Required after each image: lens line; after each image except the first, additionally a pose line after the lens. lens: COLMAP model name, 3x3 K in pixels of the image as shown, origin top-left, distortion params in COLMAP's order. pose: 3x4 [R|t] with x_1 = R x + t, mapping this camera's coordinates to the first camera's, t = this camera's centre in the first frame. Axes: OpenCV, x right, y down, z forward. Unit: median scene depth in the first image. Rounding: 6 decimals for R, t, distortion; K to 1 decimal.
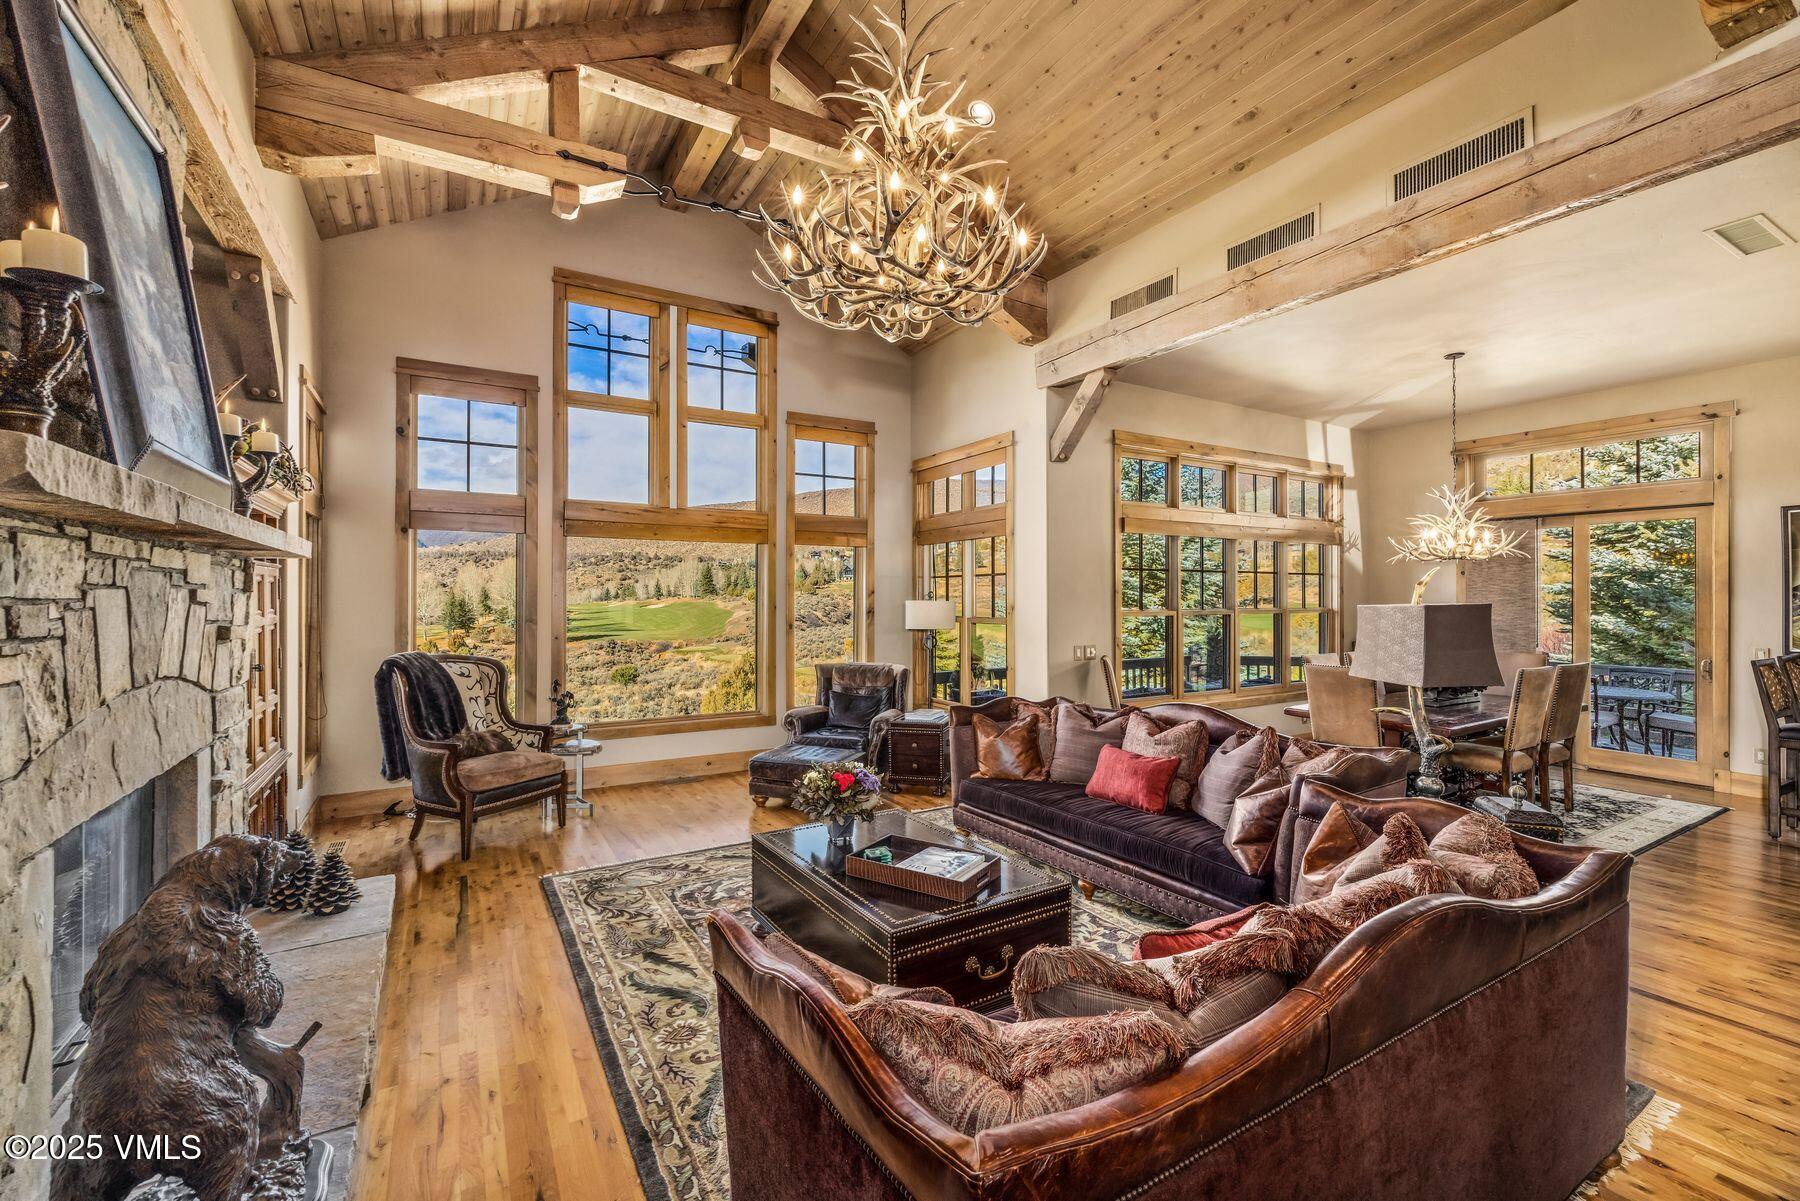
lens RADIAL K [[751.8, 0, 897.5], [0, 751.8, 594.6], [0, 0, 1]] dist [0.003002, -0.000172]
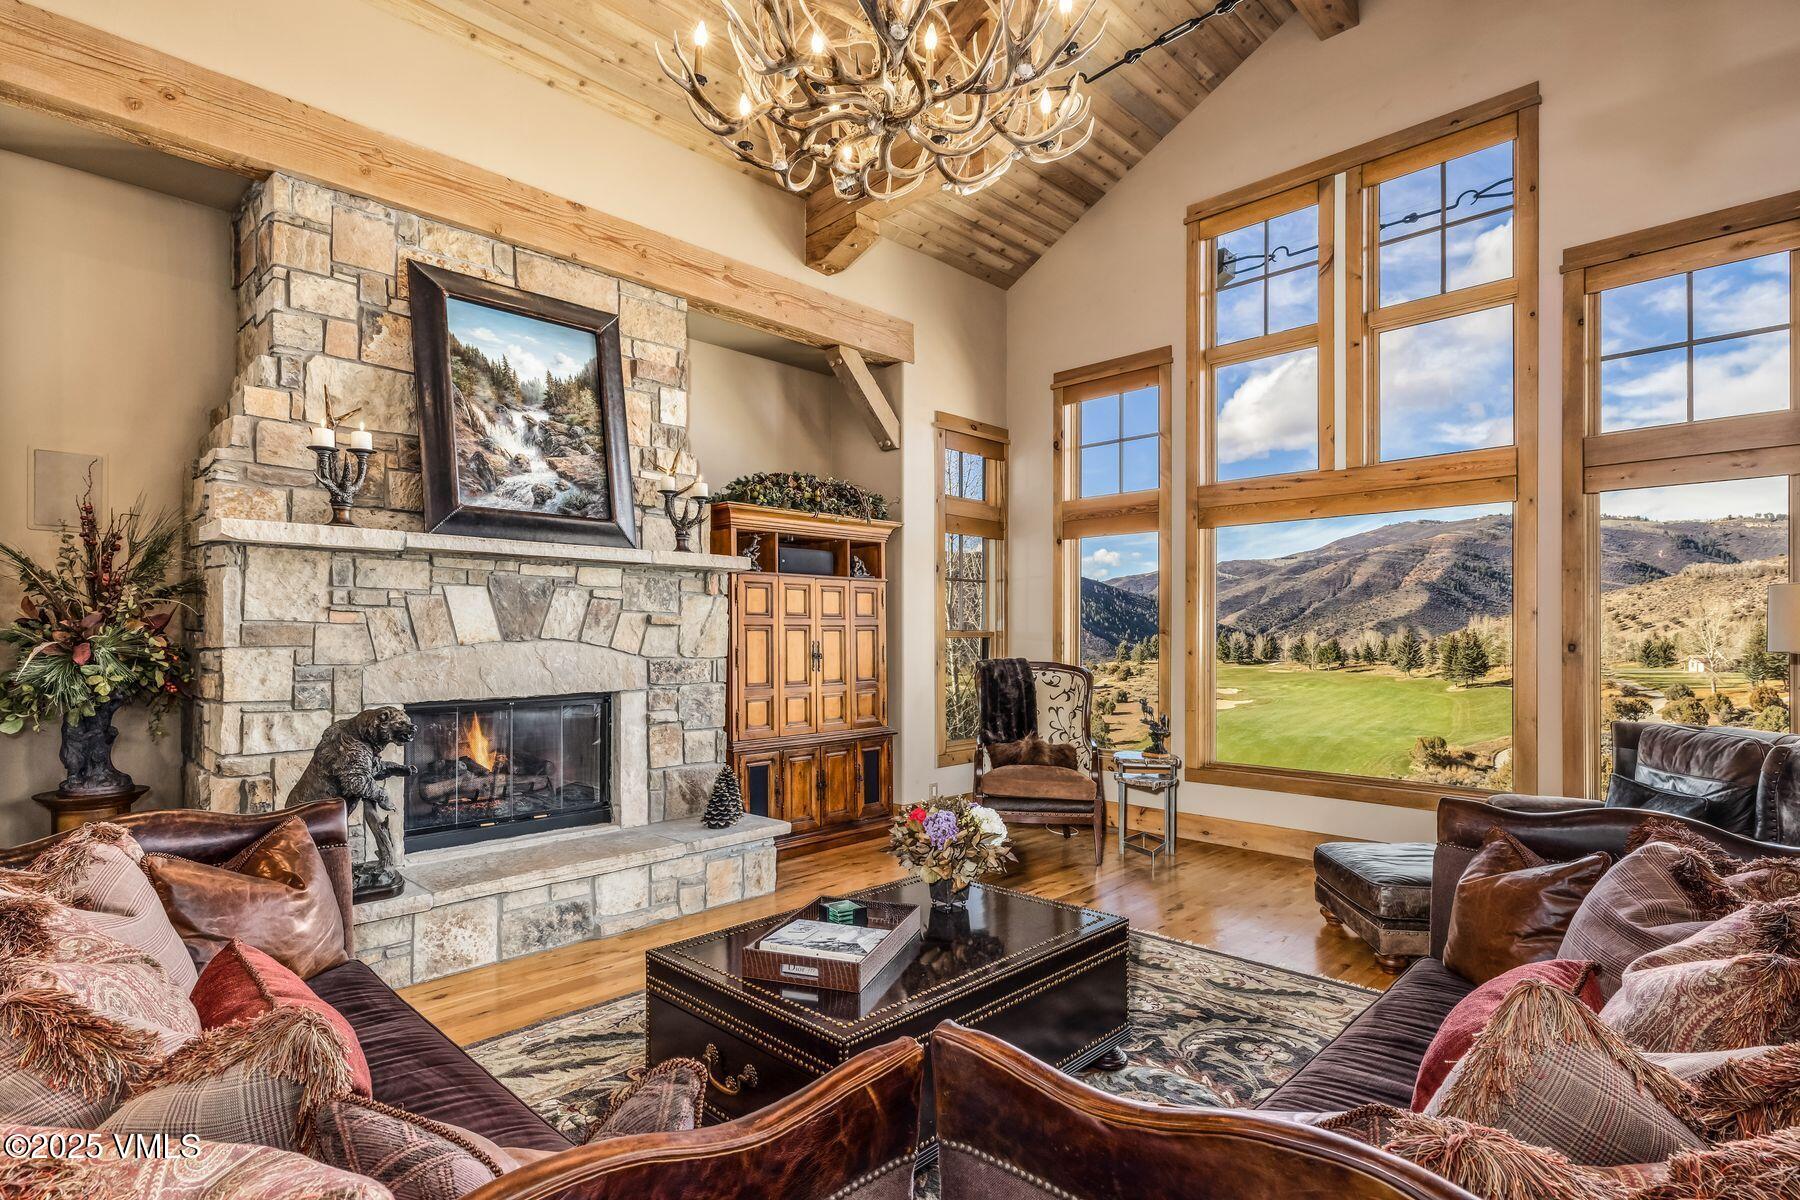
lens RADIAL K [[902.5, 0, 871.9], [0, 902.5, 631.5], [0, 0, 1]] dist [0.004864, 0.000660]
pose [[0.243086, -0.004487, -0.969994, 0.423935], [0.004958, 0.999982, -0.003383, 0.035348], [0.969992, -0.003987, 0.243104, 0.414660]]
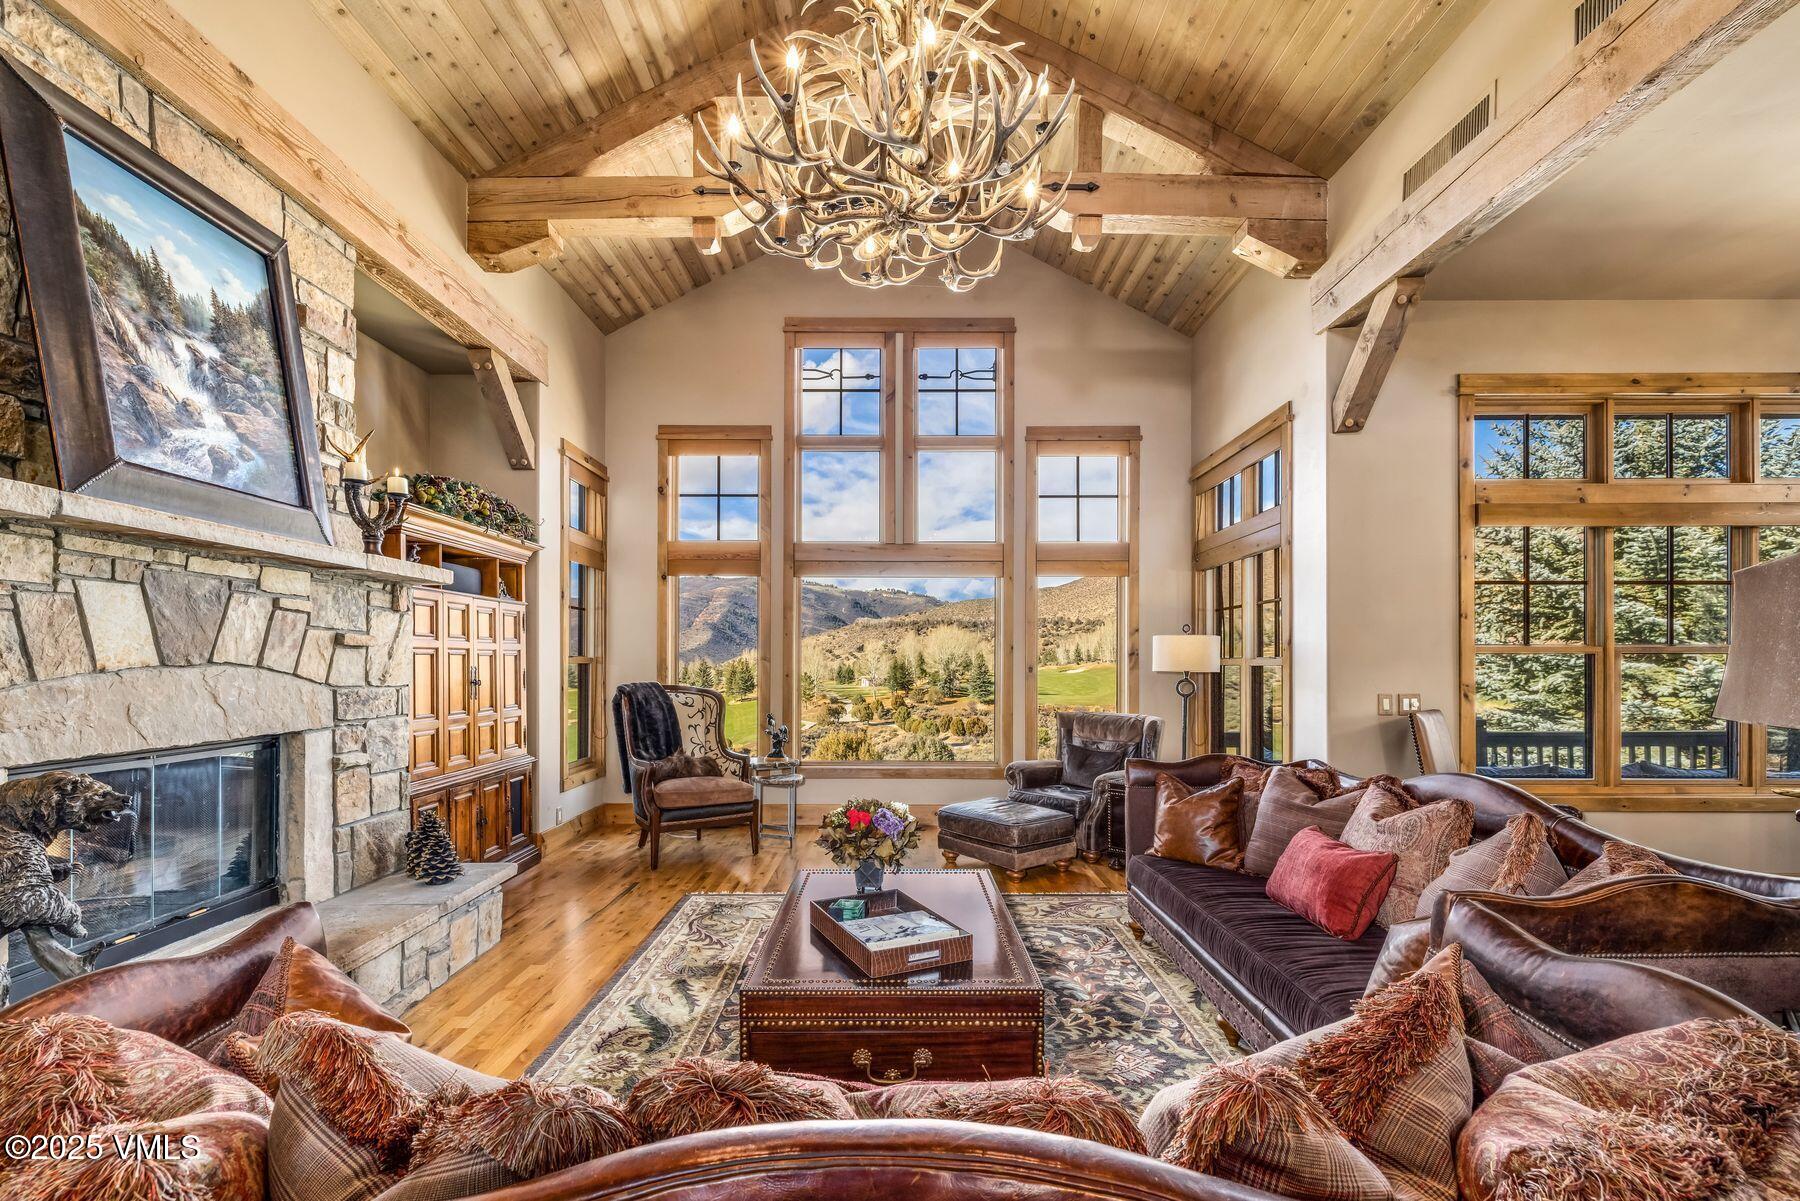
lens RADIAL K [[781.3, 0, 897.9], [0, 781.3, 661.9], [0, 0, 1]] dist [0.001026, 0.000077]
pose [[0.858419, 0.000035, -0.512950, 0.227406], [0.001291, 0.999997, 0.002230, 0.036481], [0.512948, -0.002577, 0.858416, 0.154669]]
